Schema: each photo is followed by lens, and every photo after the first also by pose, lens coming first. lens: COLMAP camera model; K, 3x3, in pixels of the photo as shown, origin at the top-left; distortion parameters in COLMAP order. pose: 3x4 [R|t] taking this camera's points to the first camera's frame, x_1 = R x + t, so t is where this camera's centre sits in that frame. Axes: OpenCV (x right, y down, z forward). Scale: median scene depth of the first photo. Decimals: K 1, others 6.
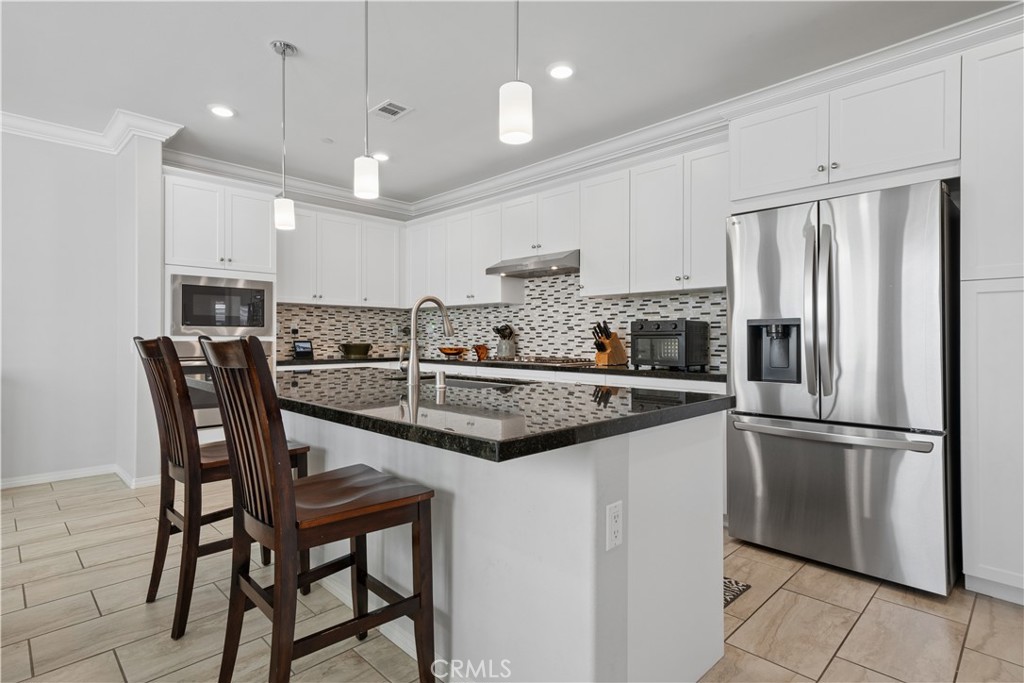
lens RADIAL K [[518.5, 0, 512.9], [0, 518.5, 331.1], [0, 0, 1]] dist [0.013800, 0.002313]
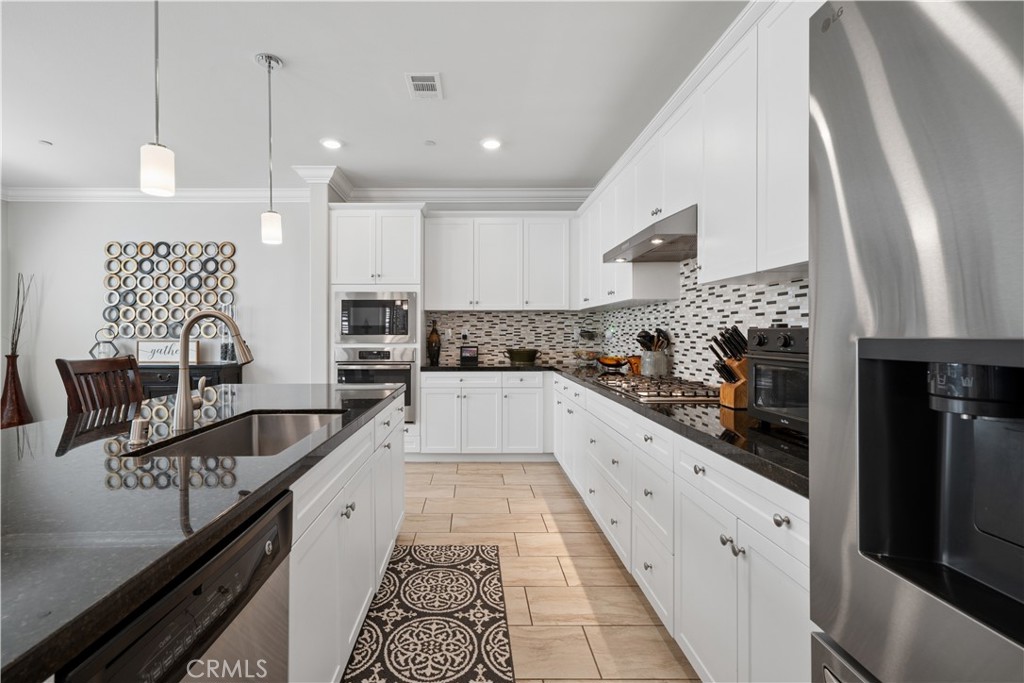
lens RADIAL K [[471.6, 0, 470.3], [0, 471.6, 328.7], [0, 0, 1]] dist [0.018180, 0.000064]
pose [[0.702165, -0.009531, -0.711950, 0.276757], [0.013574, 0.999908, 0.000001, -0.017230], [0.711884, -0.009665, 0.702230, 0.374133]]
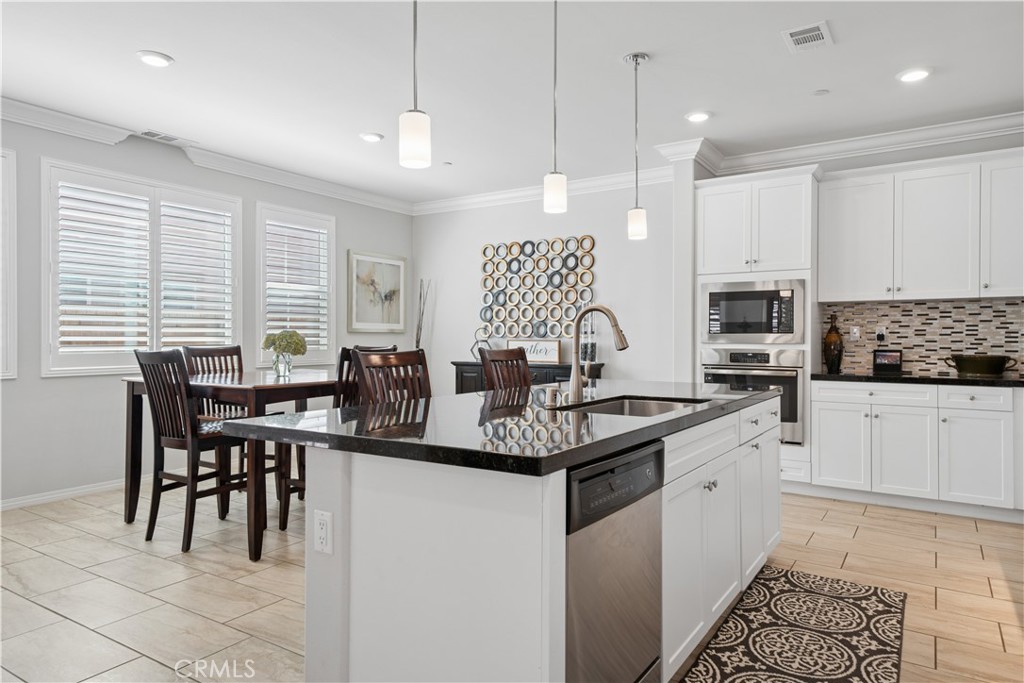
lens RADIAL K [[637.4, 0, 496.4], [0, 637.4, 336.2], [0, 0, 1]] dist [0.000799, 0.009064]
pose [[0.183478, -0.003804, -0.983017, 0.419714], [0.012000, 0.999927, -0.001629, -0.006781], [0.982951, -0.011497, 0.183510, 0.300566]]
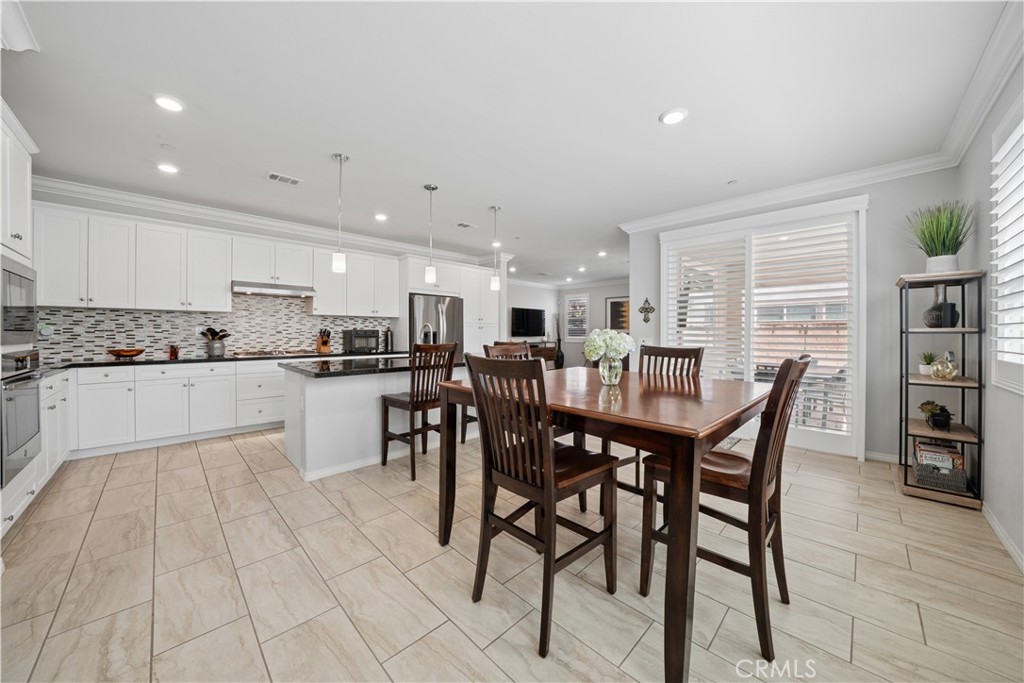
lens RADIAL K [[357.5, 0, 506.6], [0, 357.5, 333.7], [0, 0, 1]] dist [-0.022283, 0.001729]
pose [[0.003581, -0.005190, 0.999980, -0.892148], [-0.015305, 0.999869, 0.005244, -0.015544], [-0.999876, -0.015323, 0.003502, 0.290892]]
